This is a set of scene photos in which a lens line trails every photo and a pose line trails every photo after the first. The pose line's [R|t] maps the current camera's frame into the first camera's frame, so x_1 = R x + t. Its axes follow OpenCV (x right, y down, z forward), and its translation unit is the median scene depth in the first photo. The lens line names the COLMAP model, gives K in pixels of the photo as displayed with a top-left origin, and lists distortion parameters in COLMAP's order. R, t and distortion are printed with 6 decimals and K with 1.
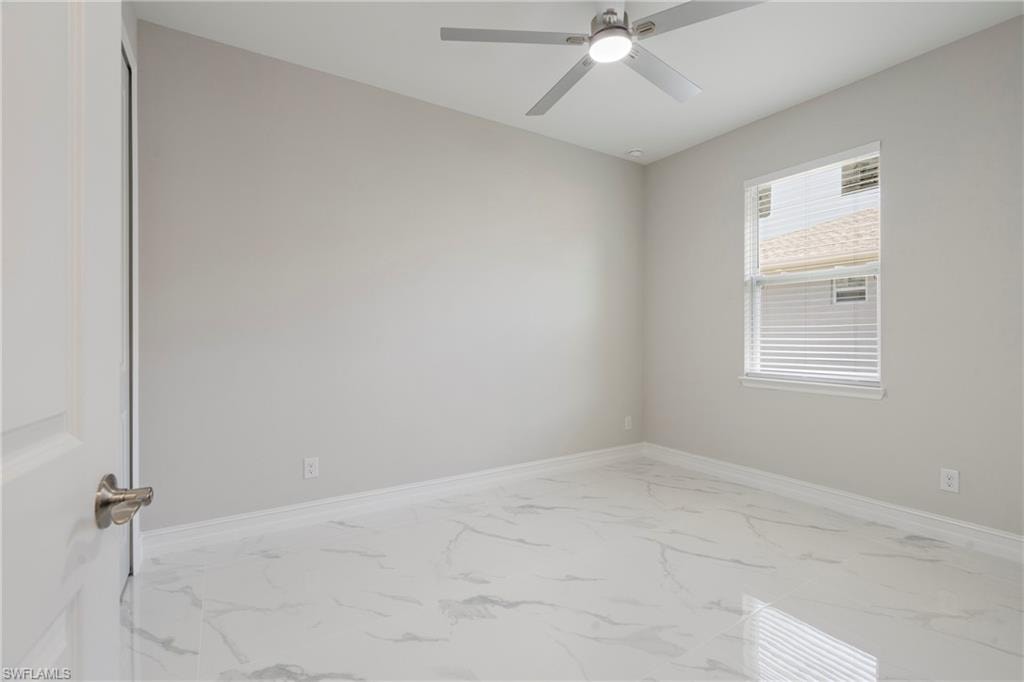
lens RADIAL K [[467.3, 0, 515.6], [0, 467.3, 334.8], [0, 0, 1]] dist [-0.012940, 0.003624]
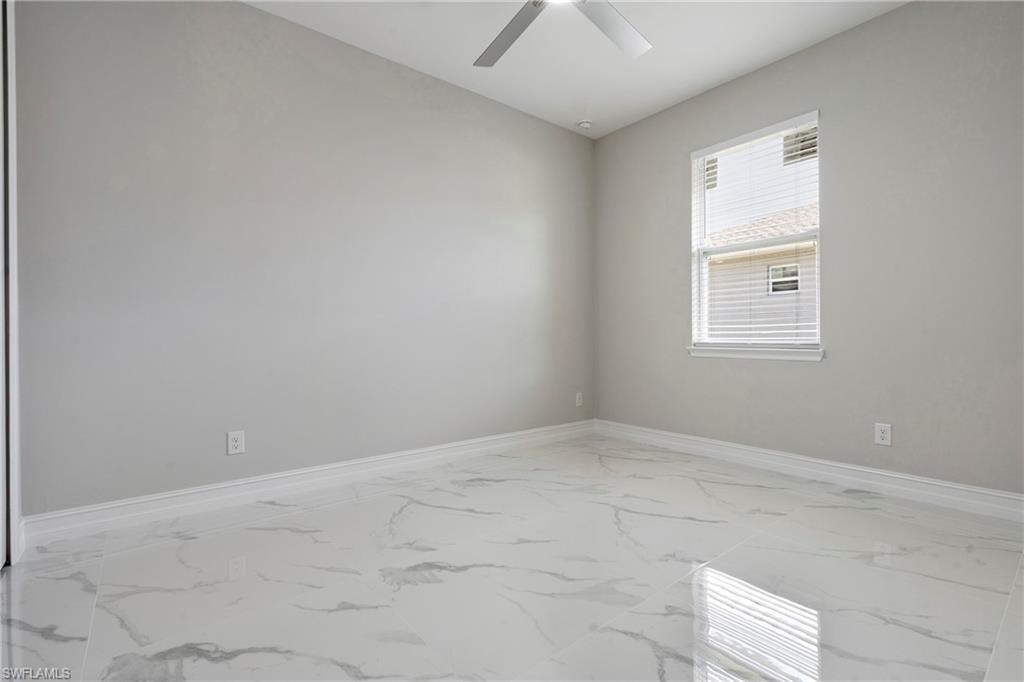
lens RADIAL K [[467.3, 0, 516.1], [0, 467.3, 341.2], [0, 0, 1]] dist [-0.012940, 0.003624]
pose [[0.993982, -0.004817, 0.109438, 0.002209], [0.004631, 0.999987, 0.001957, 0.097505], [-0.109446, -0.001438, 0.993992, 0.051235]]
